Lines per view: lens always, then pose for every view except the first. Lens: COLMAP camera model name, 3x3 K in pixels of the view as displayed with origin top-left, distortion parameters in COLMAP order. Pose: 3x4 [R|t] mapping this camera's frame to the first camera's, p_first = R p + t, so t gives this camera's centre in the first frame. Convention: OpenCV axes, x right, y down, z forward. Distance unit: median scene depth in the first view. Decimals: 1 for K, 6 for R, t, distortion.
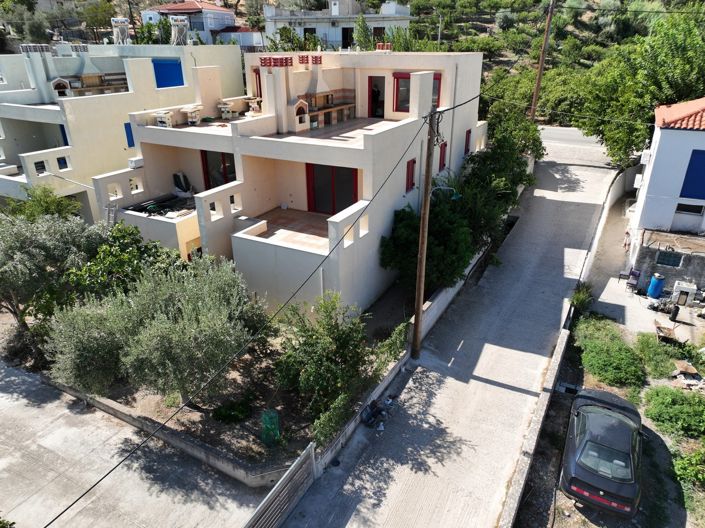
lens RADIAL K [[497.0, 0, 352.5], [0, 497.0, 264.0], [0, 0, 1]] dist [-0.009887, 0.028485]
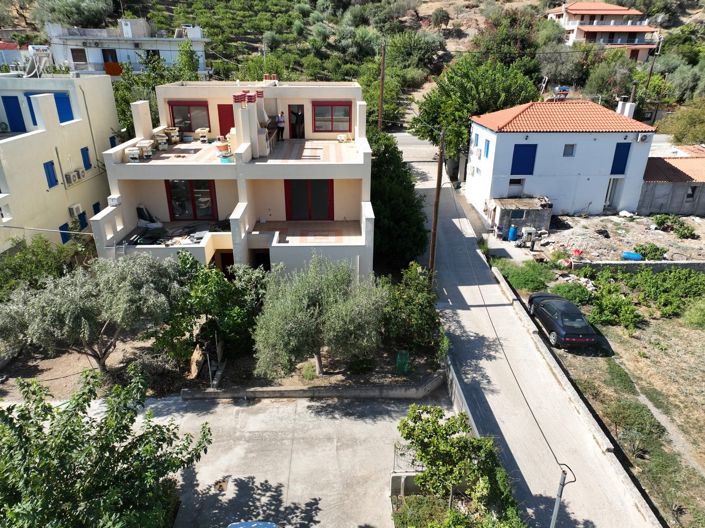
lens RADIAL K [[497.0, 0, 352.5], [0, 497.0, 264.0], [0, 0, 1]] dist [-0.009887, 0.028485]
pose [[0.859972, -0.192967, 0.472453, -0.579790], [0.199832, 0.979162, 0.036186, -0.017237], [-0.469590, 0.063292, 0.880613, -0.126733]]
